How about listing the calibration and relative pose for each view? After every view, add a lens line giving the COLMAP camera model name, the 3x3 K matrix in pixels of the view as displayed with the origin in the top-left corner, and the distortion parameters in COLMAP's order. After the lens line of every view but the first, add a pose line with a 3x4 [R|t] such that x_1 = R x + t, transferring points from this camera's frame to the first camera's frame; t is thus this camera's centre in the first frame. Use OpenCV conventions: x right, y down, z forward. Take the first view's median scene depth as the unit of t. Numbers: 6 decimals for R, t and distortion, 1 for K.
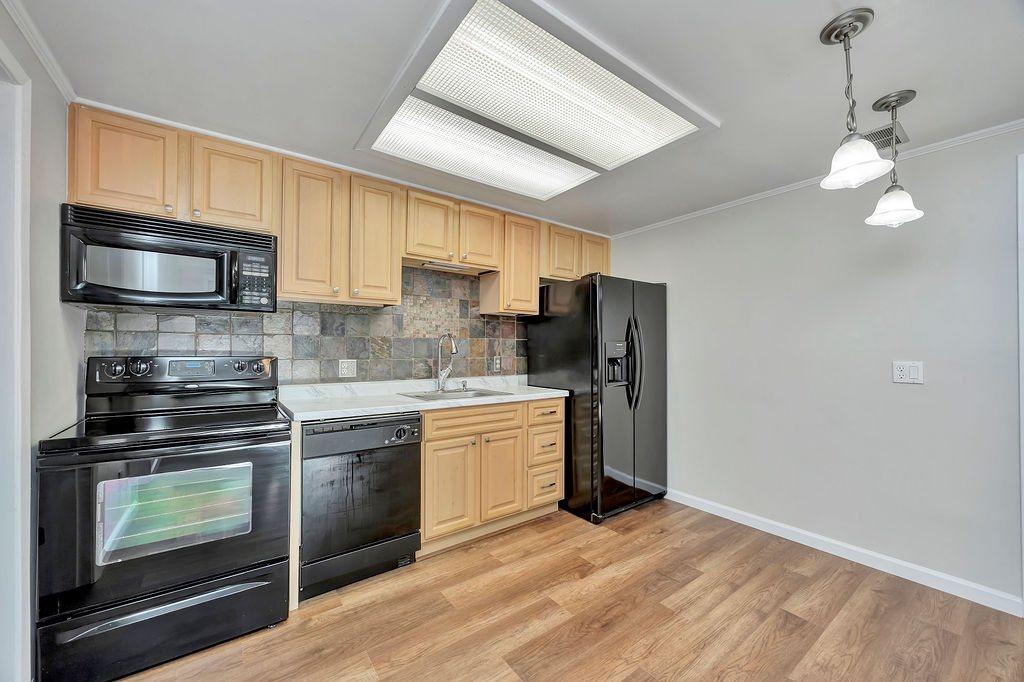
lens RADIAL K [[402.8, 0, 516.2], [0, 402.8, 344.9], [0, 0, 1]] dist [-0.001227, -0.000001]
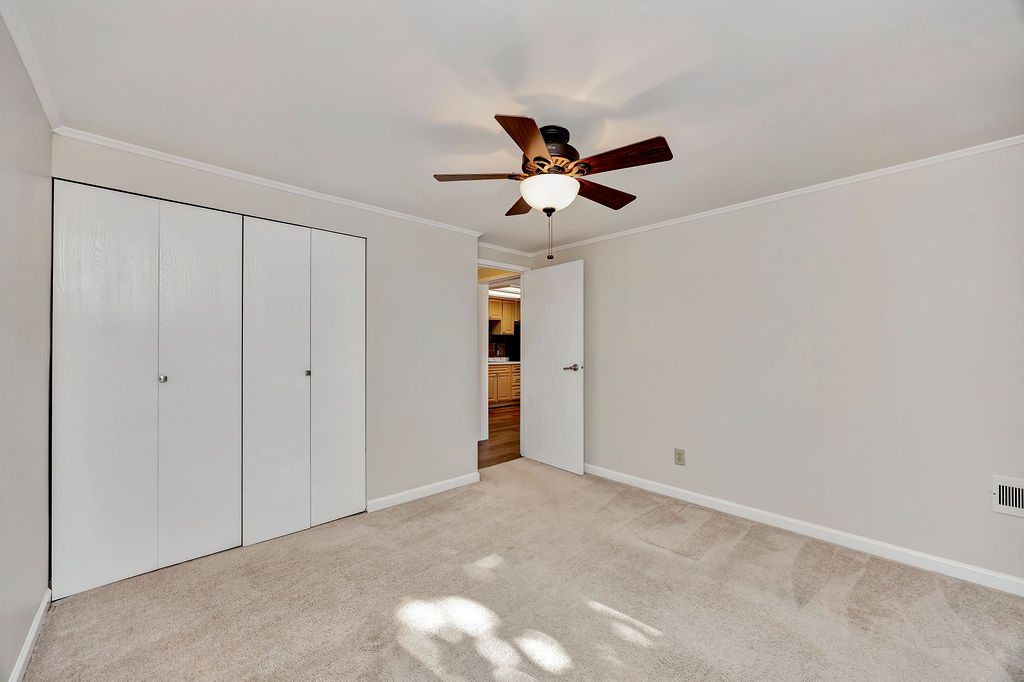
lens RADIAL K [[405.2, 0, 514.2], [0, 405.2, 334.8], [0, 0, 1]] dist [0.002238, 0.000047]
pose [[0.994178, -0.004361, 0.107663, -0.309189], [0.005378, 0.999944, -0.009162, -0.062476], [-0.107617, 0.009688, 0.994145, -2.246075]]
